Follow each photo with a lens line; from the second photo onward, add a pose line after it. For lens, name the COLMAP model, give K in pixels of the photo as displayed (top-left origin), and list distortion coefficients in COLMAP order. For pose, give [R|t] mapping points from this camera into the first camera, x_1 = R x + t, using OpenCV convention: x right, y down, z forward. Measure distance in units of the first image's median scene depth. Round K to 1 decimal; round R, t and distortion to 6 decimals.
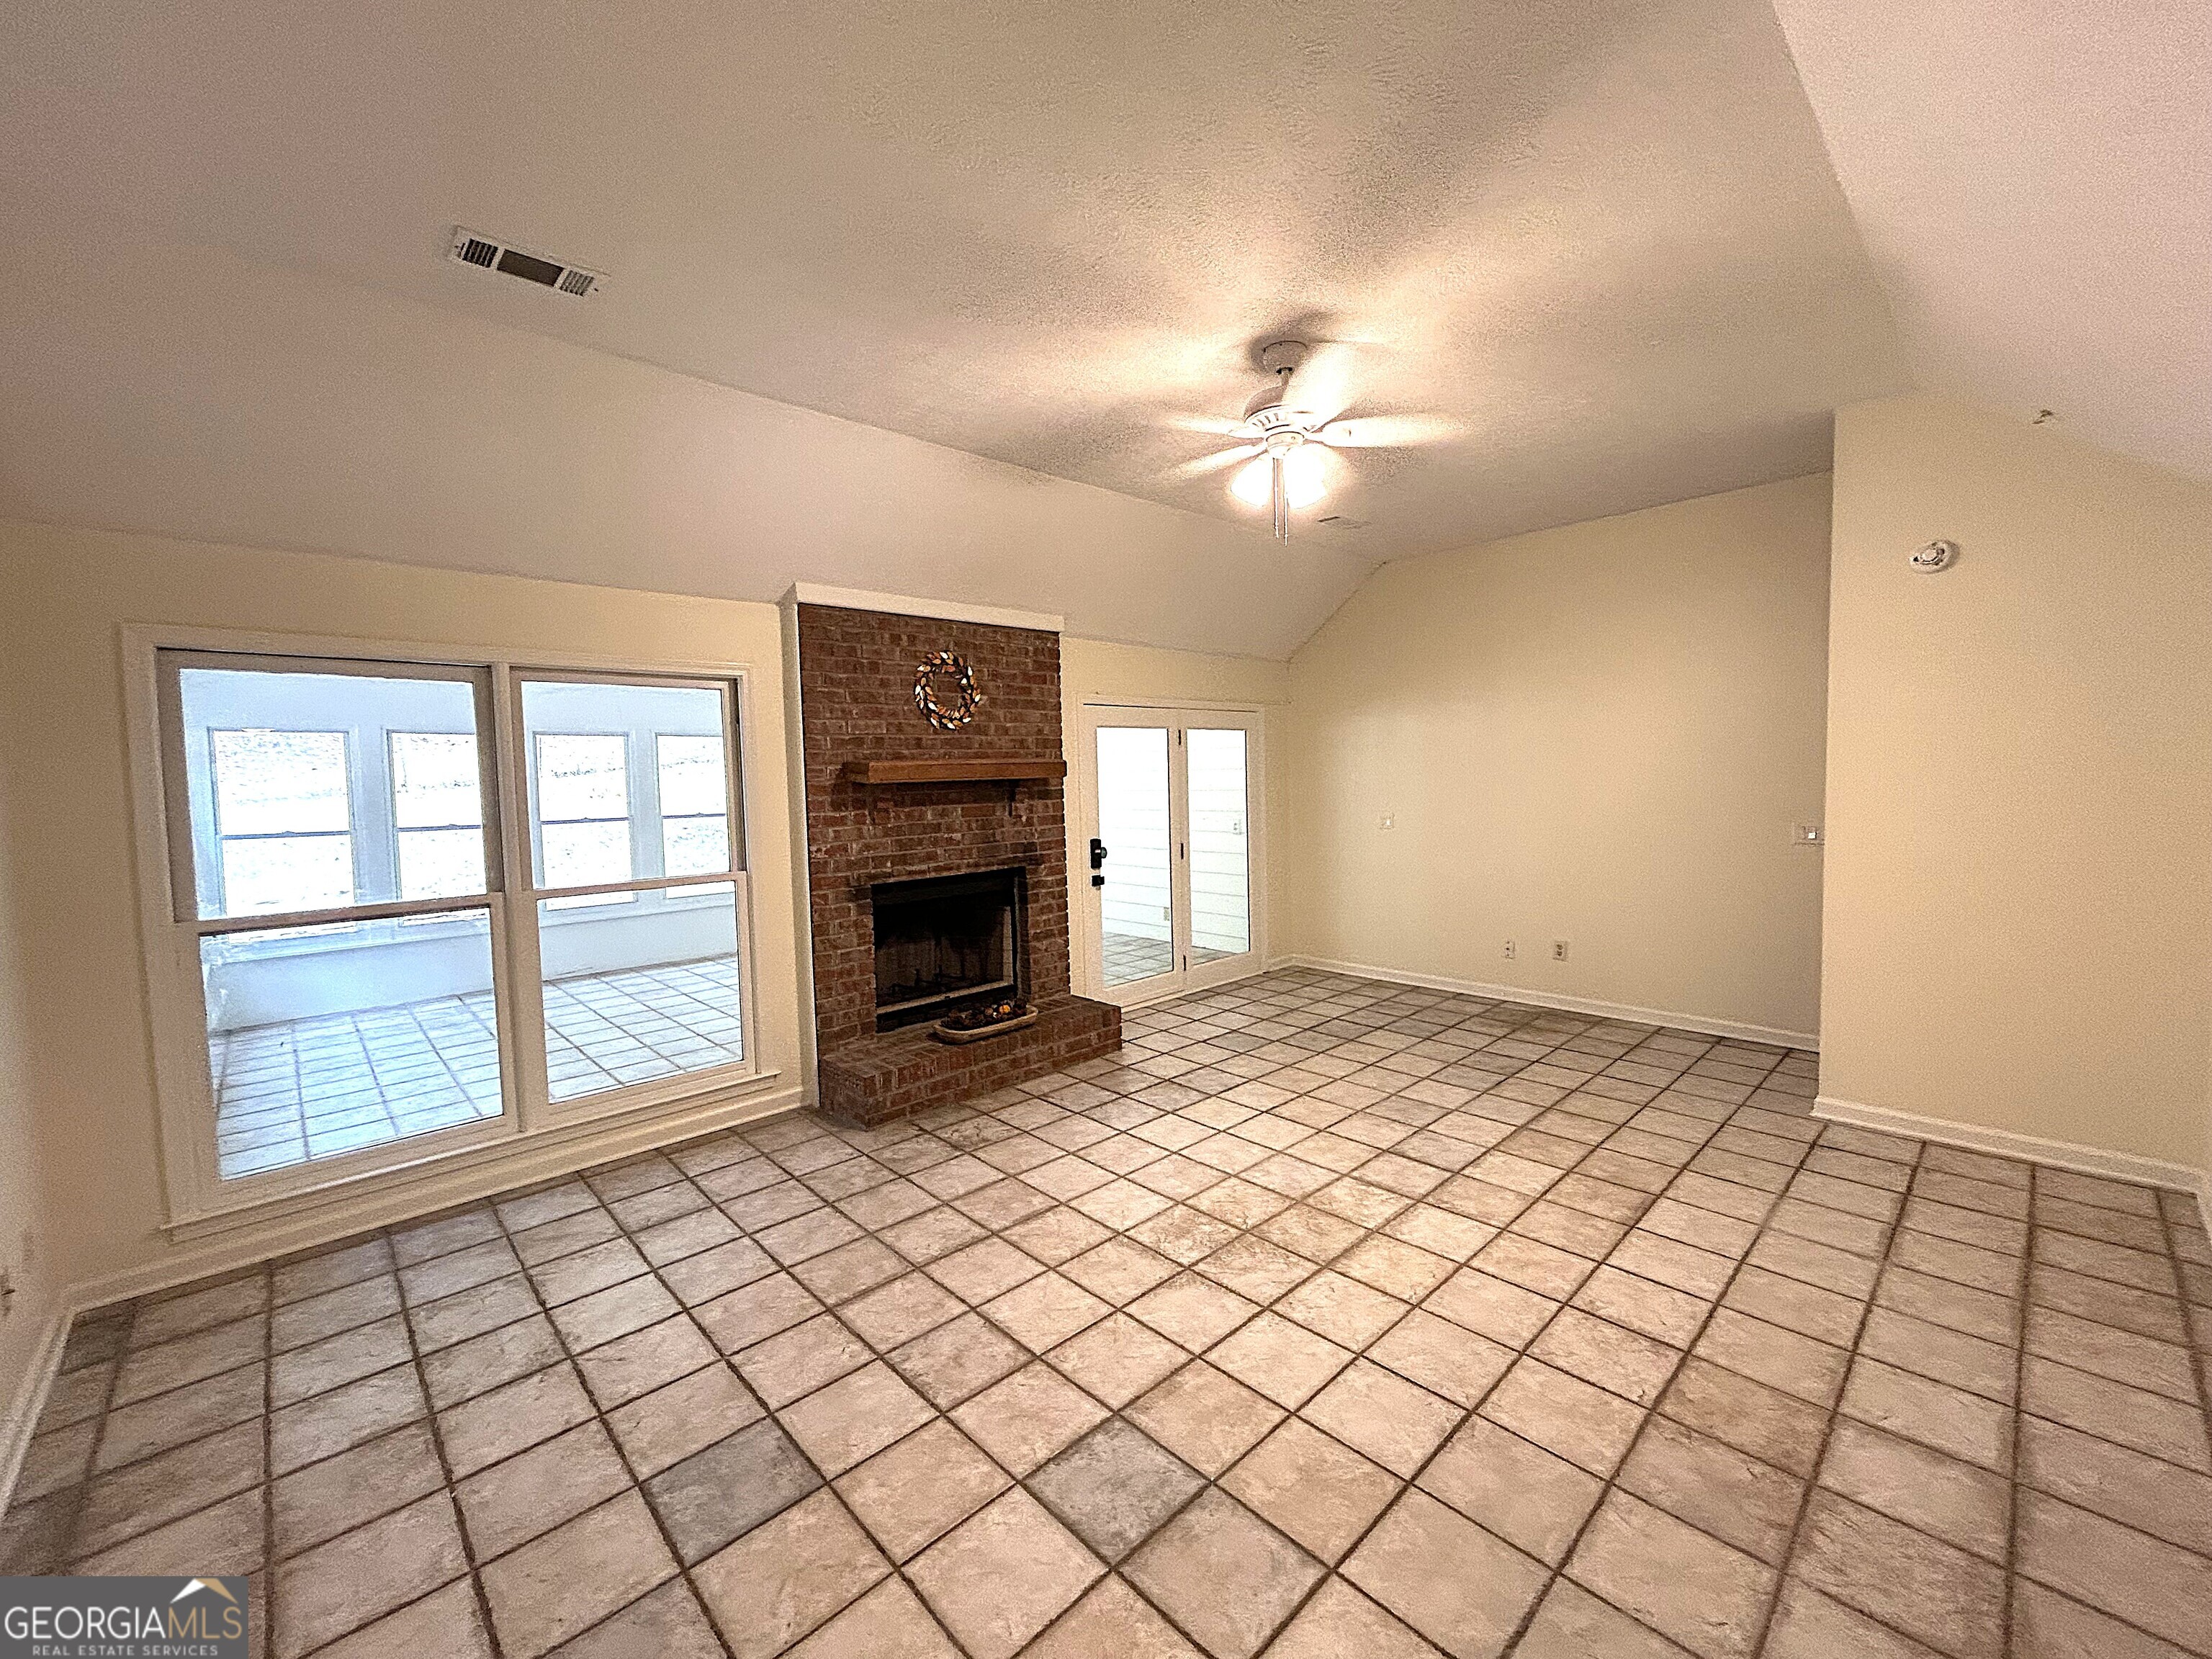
lens RADIAL K [[886.6, 0, 1145.1], [0, 886.6, 821.4], [0, 0, 1]] dist [0.000280, 0.000144]
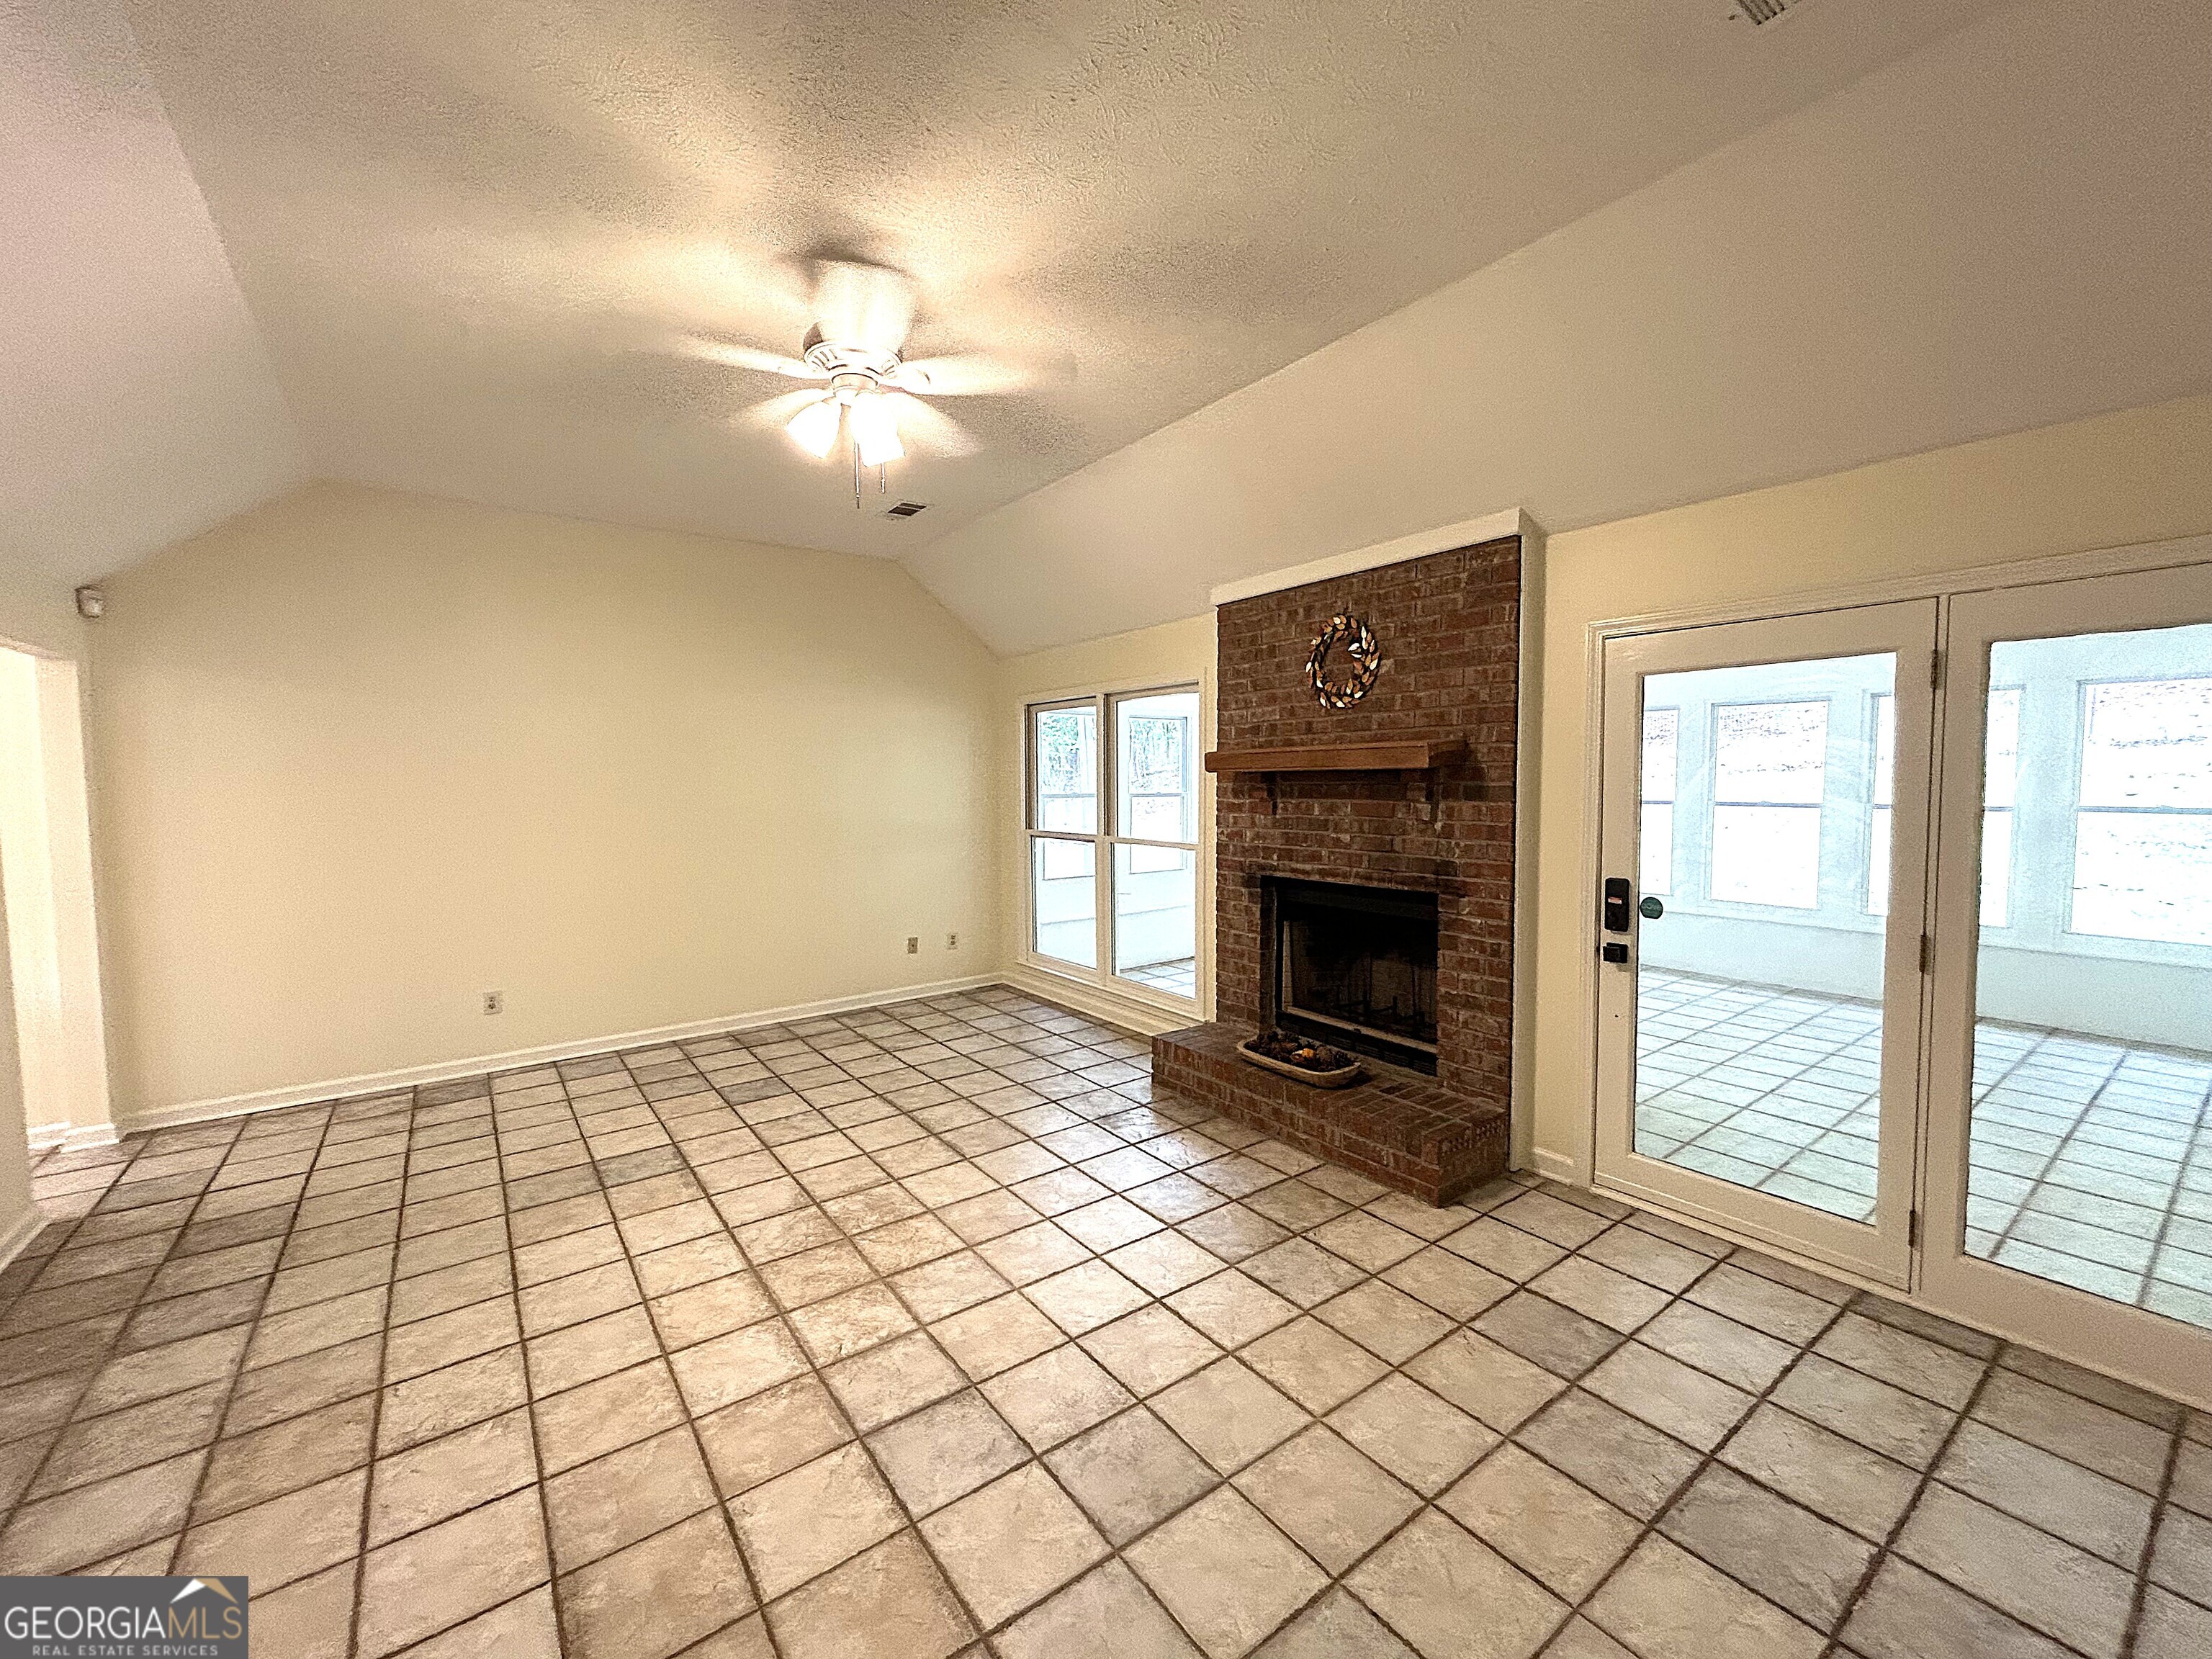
lens RADIAL K [[923.9, 0, 1100.1], [0, 923.9, 828.7], [0, 0, 1]] dist [0.004551, 0.000446]
pose [[-0.165426, 0.083140, -0.982712, 0.728872], [-0.039704, 0.995071, 0.090869, -0.066050], [0.985423, 0.054050, -0.161309, 0.991720]]
